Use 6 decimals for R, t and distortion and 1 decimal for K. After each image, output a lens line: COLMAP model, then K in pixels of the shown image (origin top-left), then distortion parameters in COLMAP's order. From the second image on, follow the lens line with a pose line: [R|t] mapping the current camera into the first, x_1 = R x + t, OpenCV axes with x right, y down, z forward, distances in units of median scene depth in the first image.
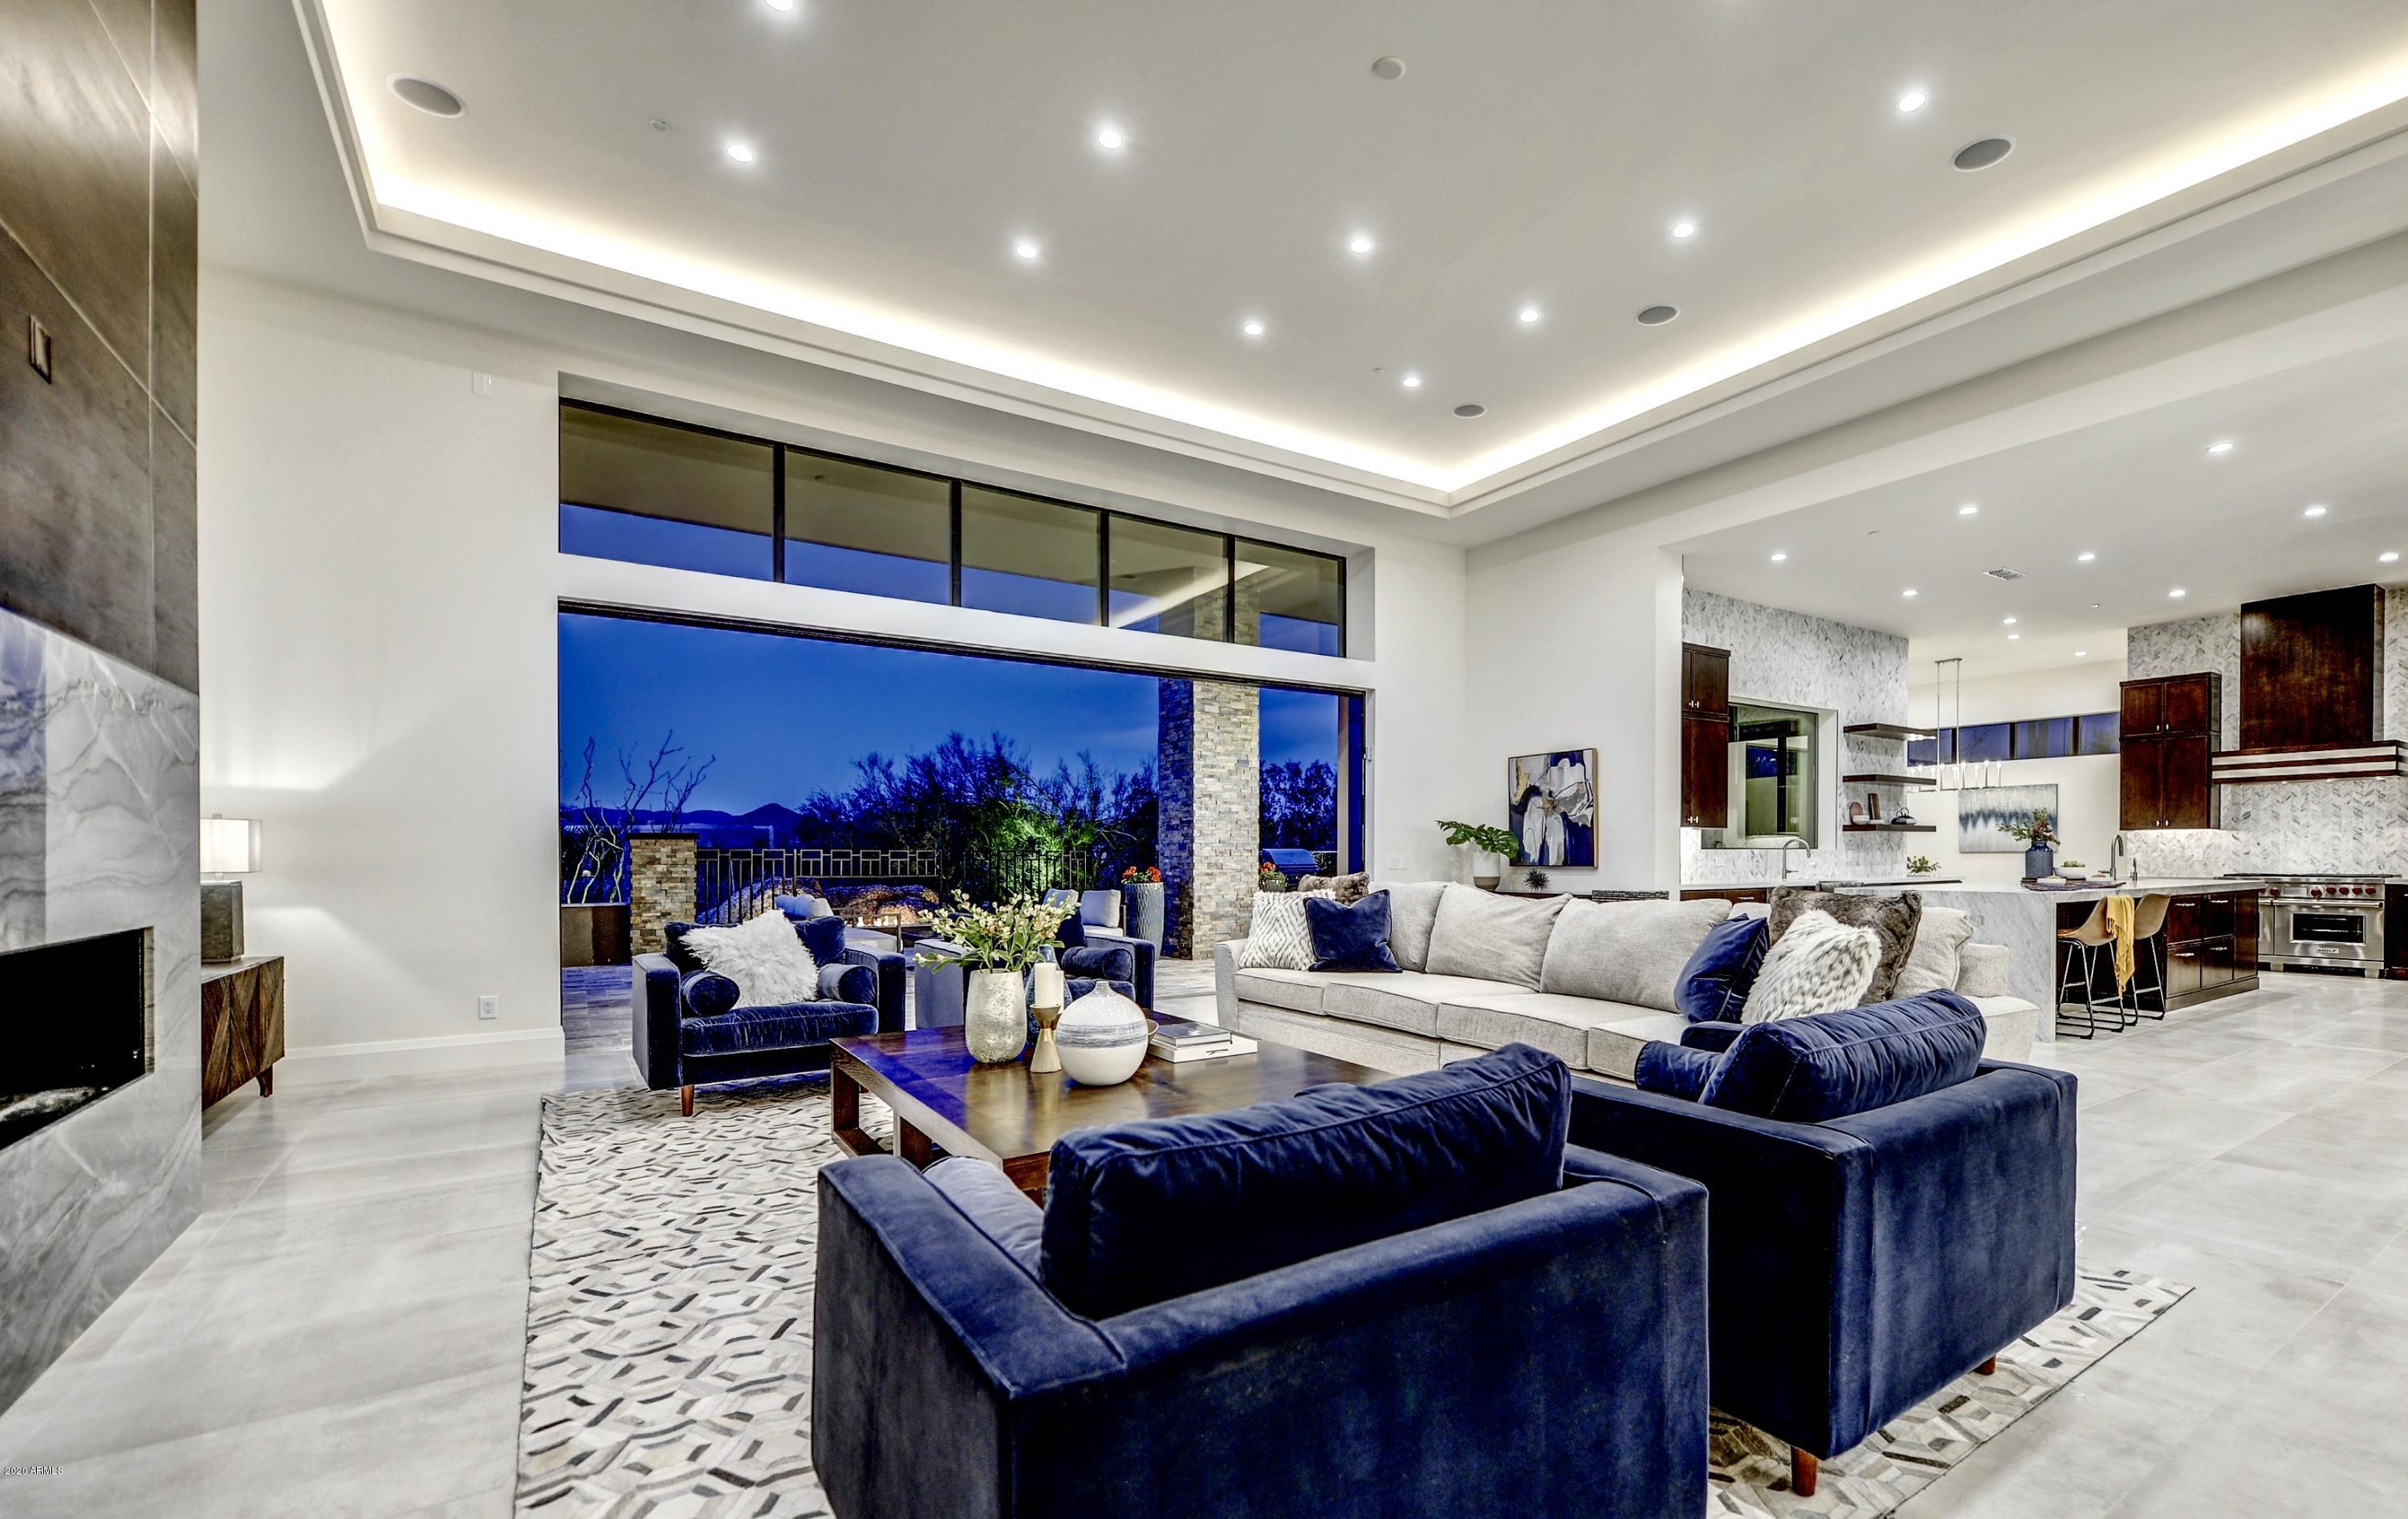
lens RADIAL K [[1045.9, 0, 1317.3], [0, 1045.9, 869.5], [0, 0, 1]] dist [-0.000877, -0.000461]
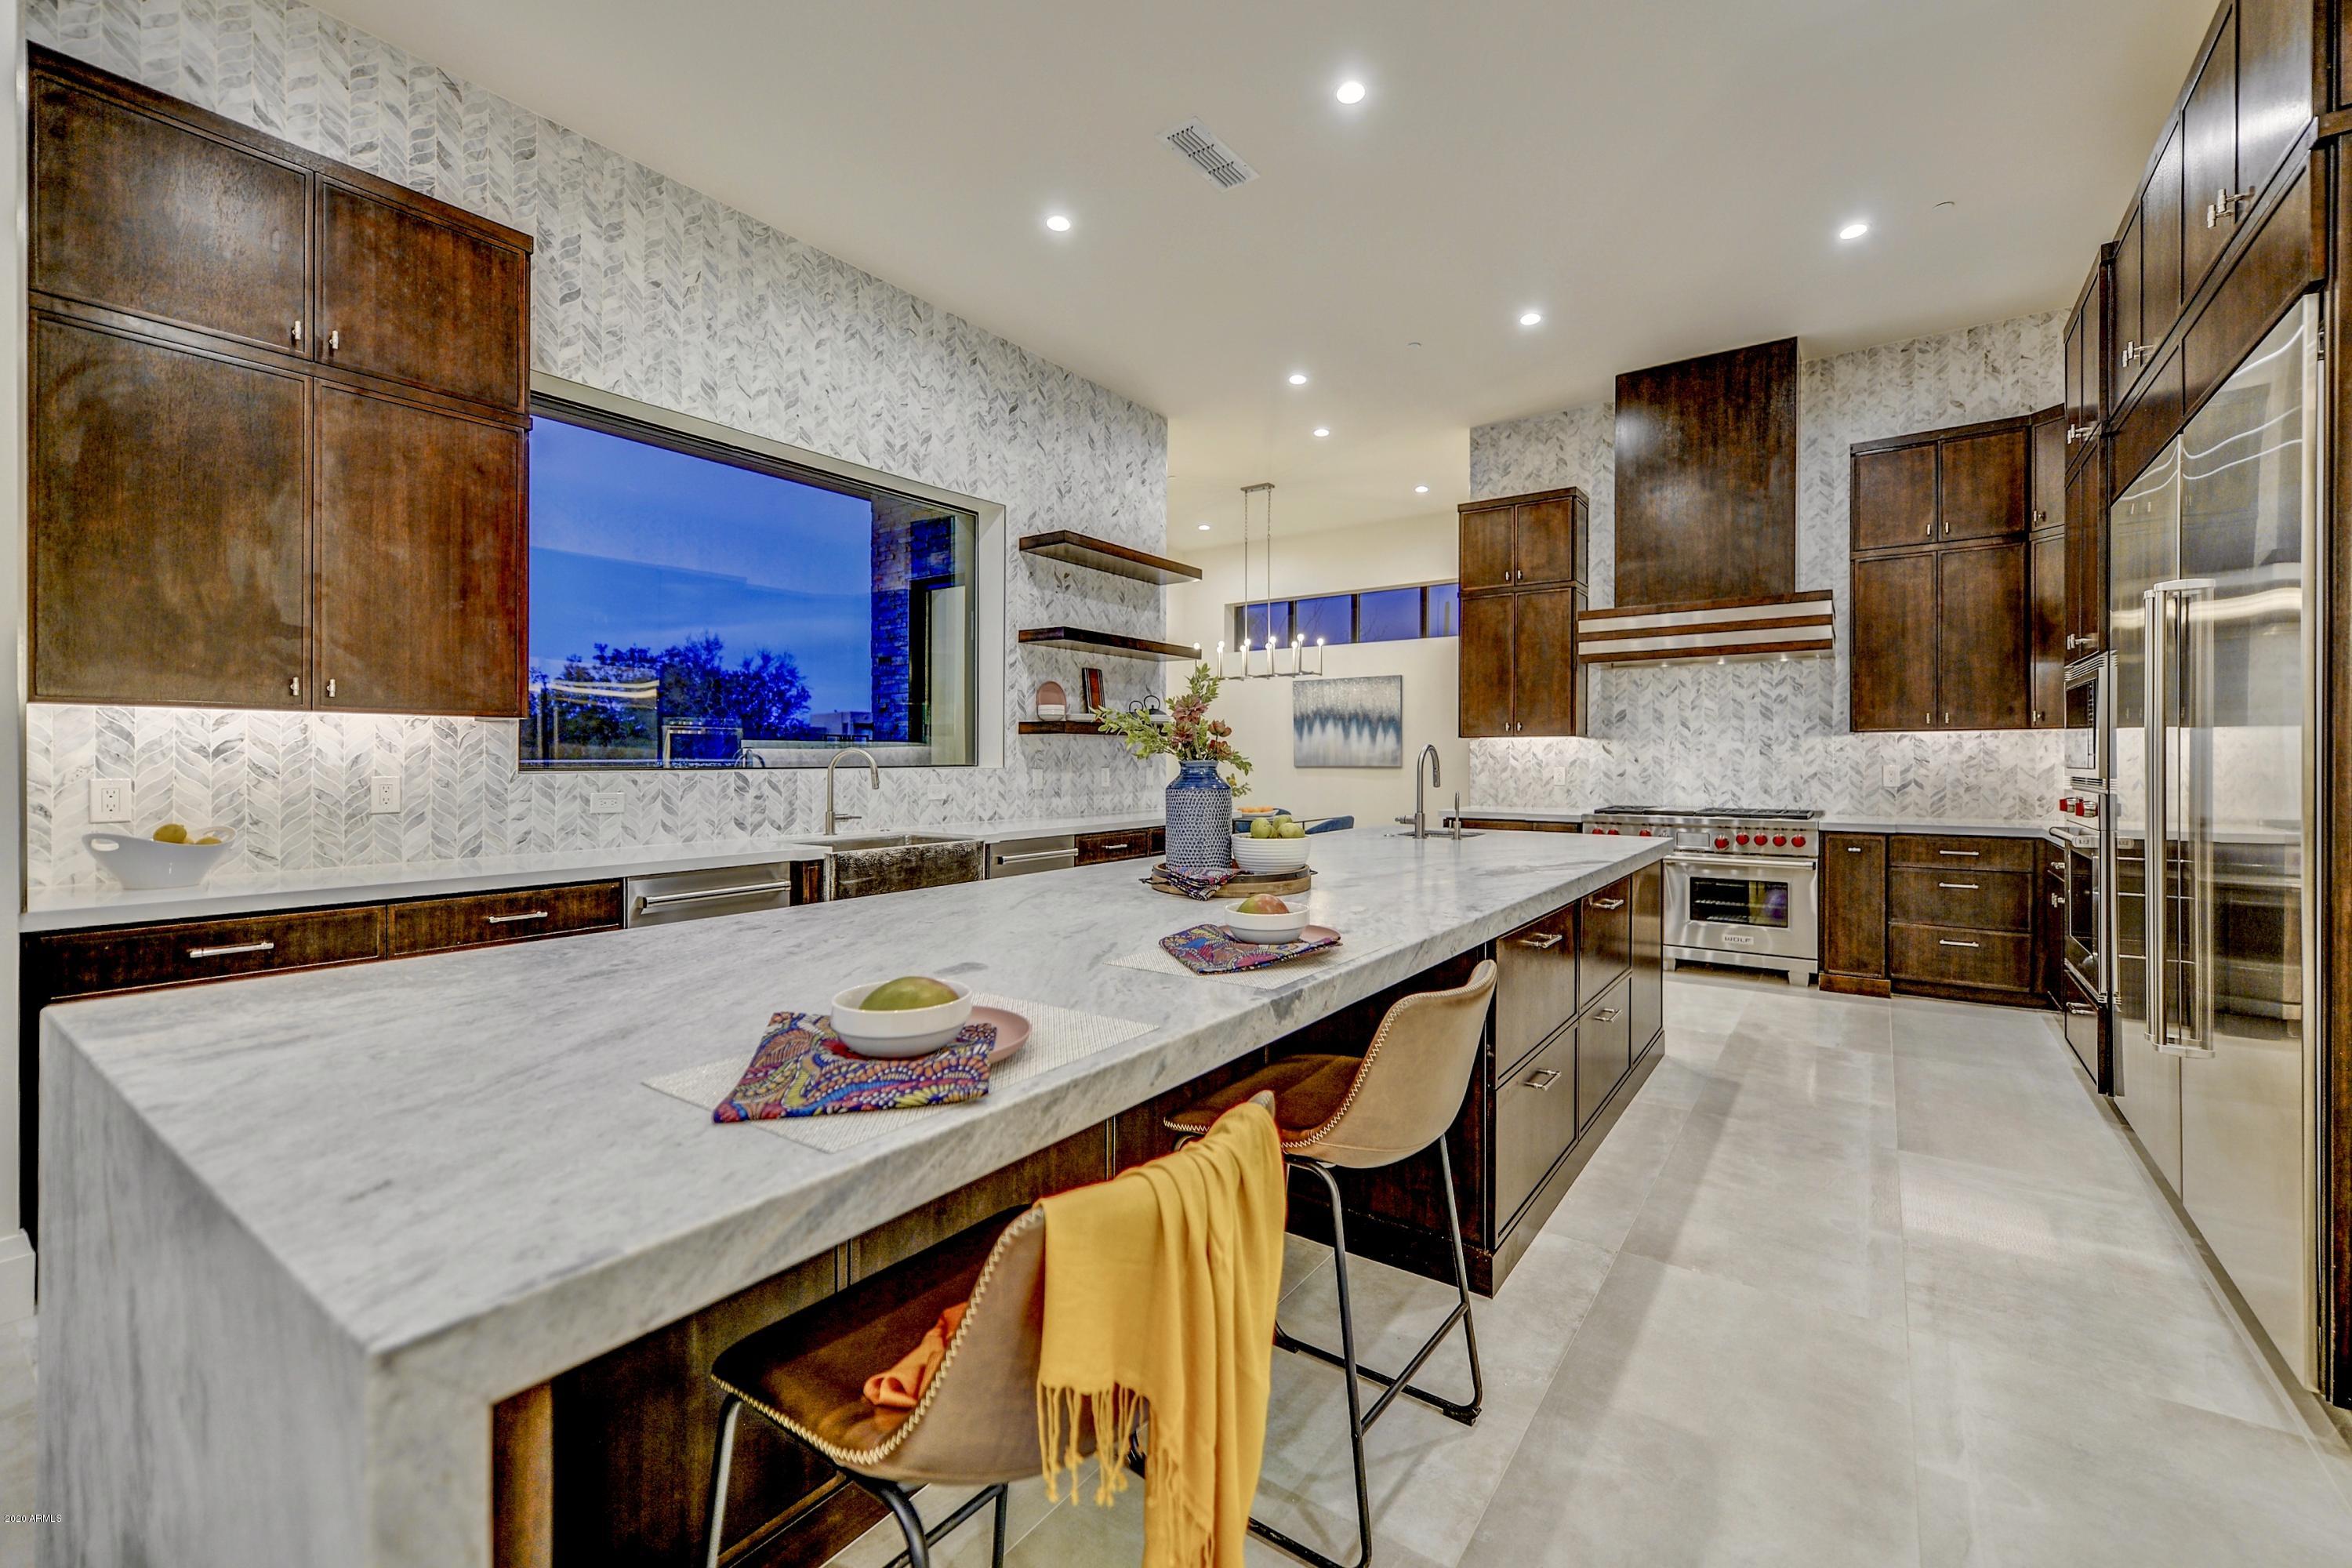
lens RADIAL K [[959.3, 0, 1188.0], [0, 959.3, 774.7], [0, 0, 1]] dist [0.001806, -0.000349]
pose [[0.942754, -0.002883, 0.333478, 0.438323], [0.002096, 0.999994, 0.002720, -0.017538], [-0.333484, -0.001865, 0.942754, 0.528845]]
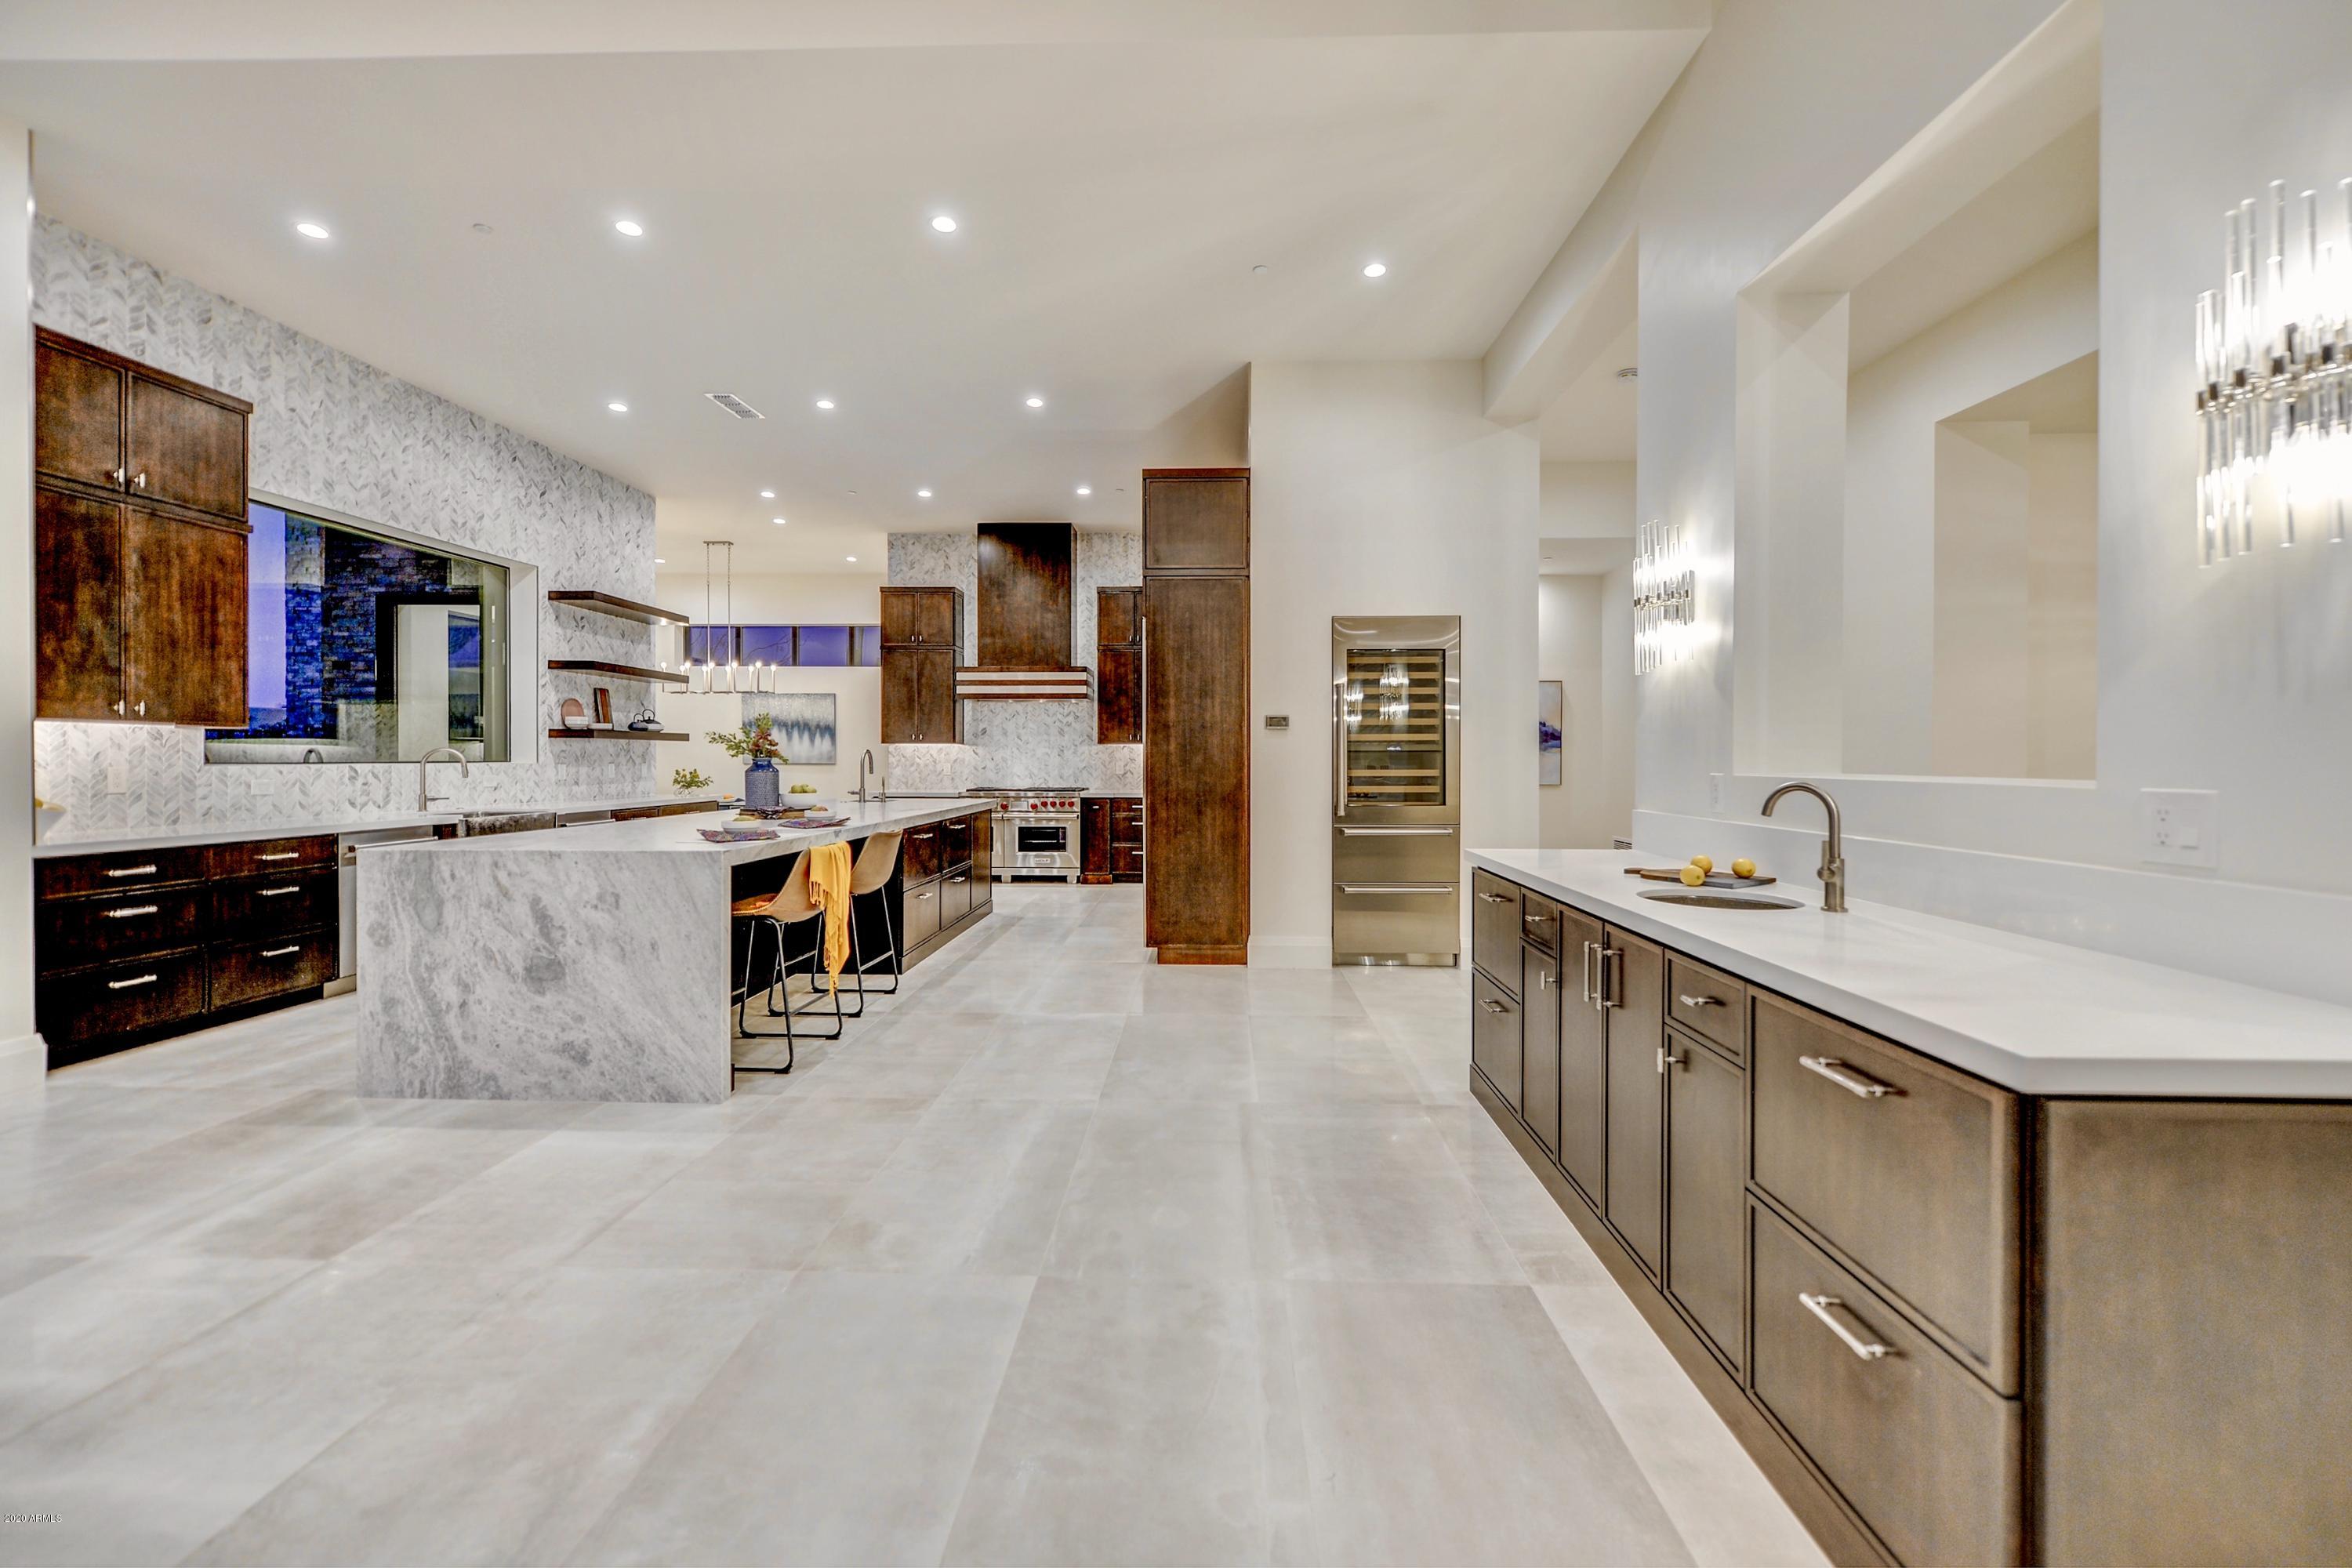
lens RADIAL K [[959.3, 0, 1188.0], [0, 959.3, 774.7], [0, 0, 1]] dist [0.001806, -0.000349]
pose [[0.597849, -0.008421, 0.801565, 0.248172], [0.006157, 0.999964, 0.005913, -0.013139], [-0.801585, 0.001400, 0.597879, 0.269457]]
